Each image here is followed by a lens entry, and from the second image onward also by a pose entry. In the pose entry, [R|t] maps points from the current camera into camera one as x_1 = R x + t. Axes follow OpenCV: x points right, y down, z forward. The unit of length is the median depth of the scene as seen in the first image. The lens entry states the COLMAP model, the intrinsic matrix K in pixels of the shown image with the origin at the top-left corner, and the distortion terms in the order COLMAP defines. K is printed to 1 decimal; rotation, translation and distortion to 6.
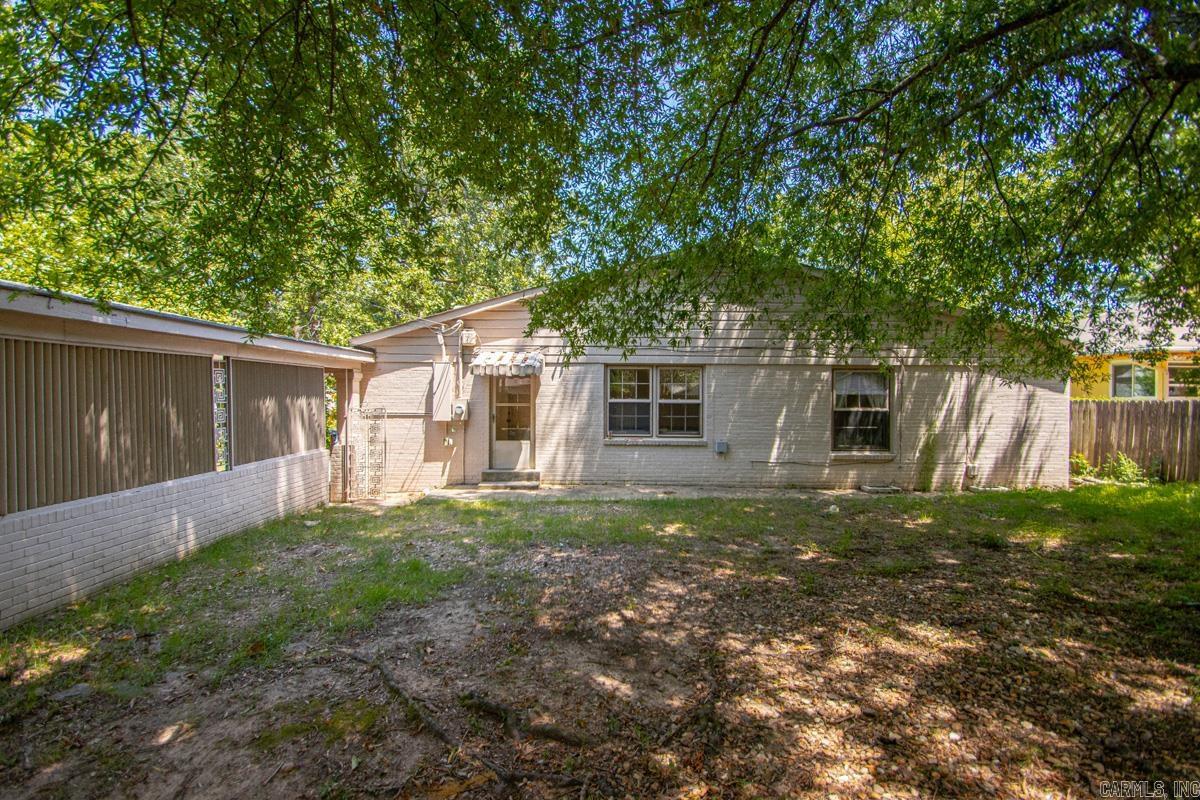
lens RADIAL K [[562.0, 0, 600.0], [0, 562.0, 400.0], [0, 0, 1]] dist [-0.002437, -0.000457]
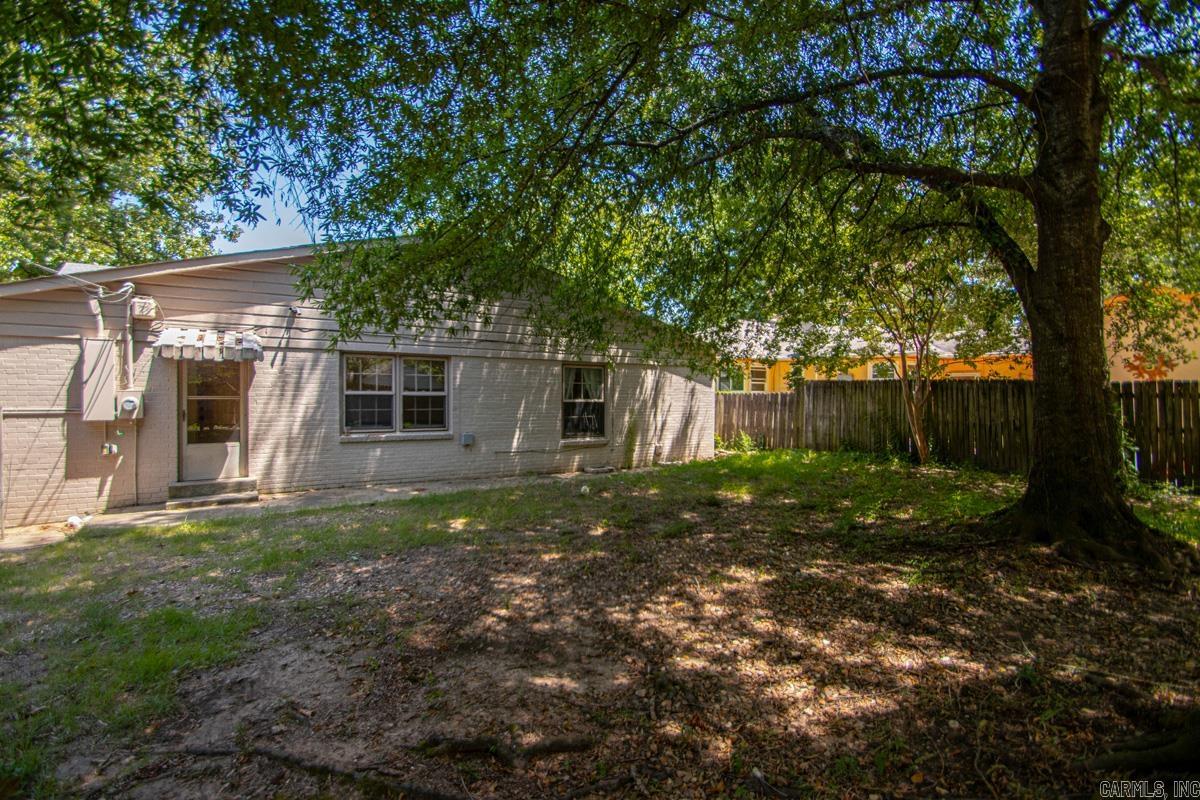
lens RADIAL K [[553.7, 0, 600.0], [0, 553.7, 400.0], [0, 0, 1]] dist [0.014629, -0.019926]
pose [[0.832590, -0.006511, 0.553851, -0.138589], [0.001161, 0.999949, 0.010011, 0.004512], [-0.553888, -0.007692, 0.832556, 0.054328]]
